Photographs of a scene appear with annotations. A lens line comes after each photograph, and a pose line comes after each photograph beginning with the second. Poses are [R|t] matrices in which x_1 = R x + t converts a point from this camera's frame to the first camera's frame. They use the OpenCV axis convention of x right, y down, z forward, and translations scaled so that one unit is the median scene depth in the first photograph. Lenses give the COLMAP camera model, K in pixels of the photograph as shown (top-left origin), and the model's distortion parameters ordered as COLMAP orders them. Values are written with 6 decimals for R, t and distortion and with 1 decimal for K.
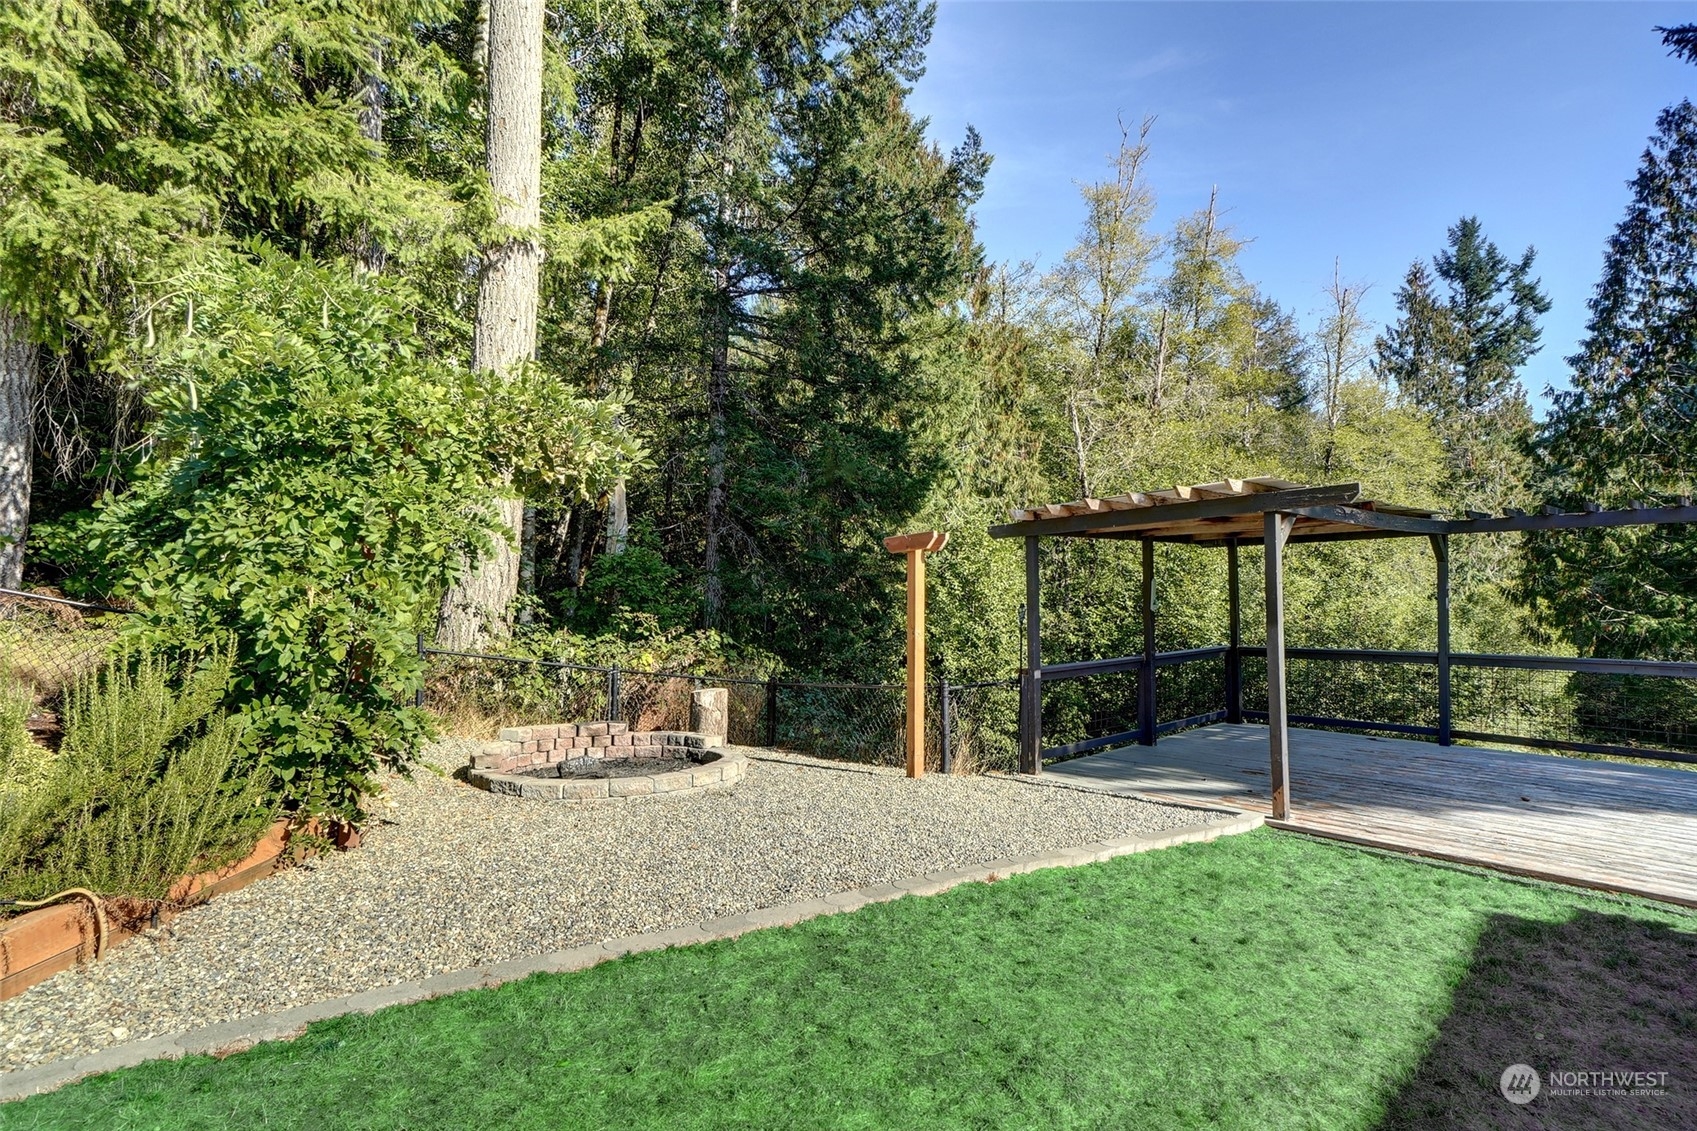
lens RADIAL K [[742.7, 0, 845.8], [0, 742.7, 572.3], [0, 0, 1]] dist [-0.002214, -0.000667]
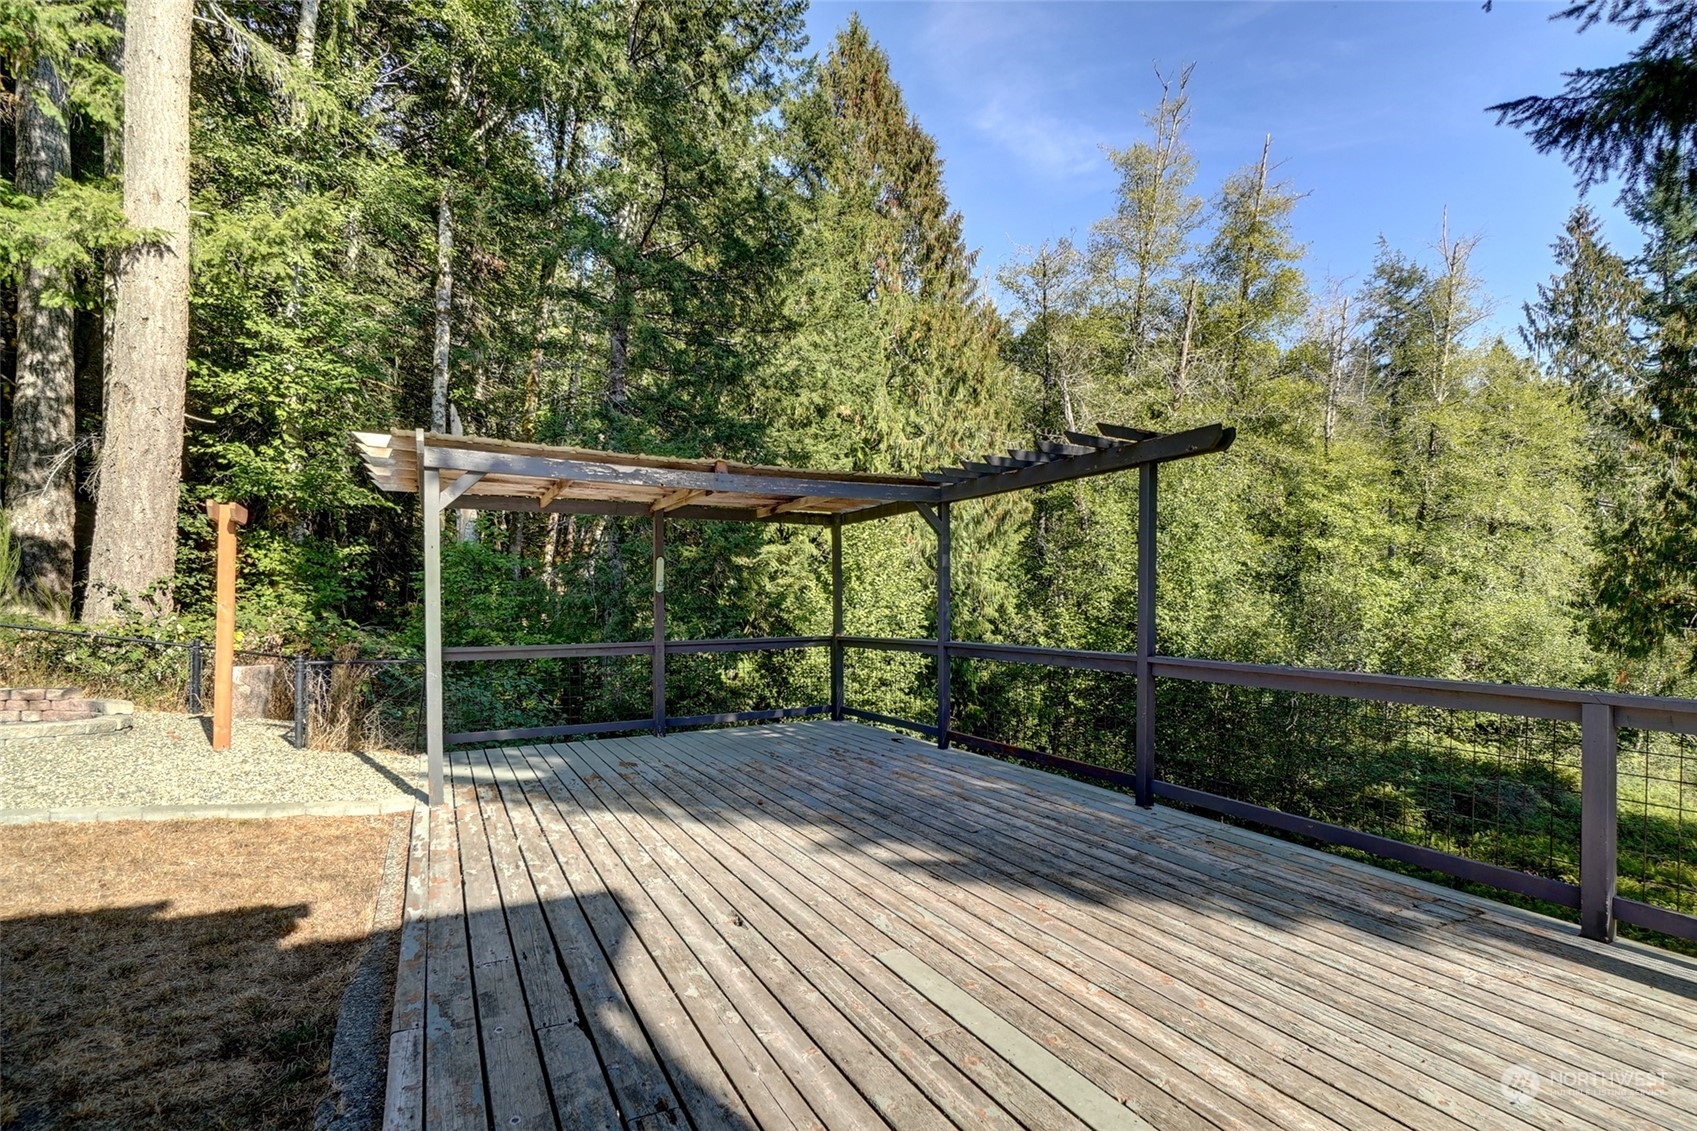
lens RADIAL K [[740.9, 0, 851.9], [0, 740.9, 602.1], [0, 0, 1]] dist [-0.002158, 0.000304]
pose [[0.984297, 0.007525, -0.176360, 0.166348], [-0.001818, 0.999470, 0.032497, 0.006956], [0.176511, -0.031666, 0.983789, 0.027085]]
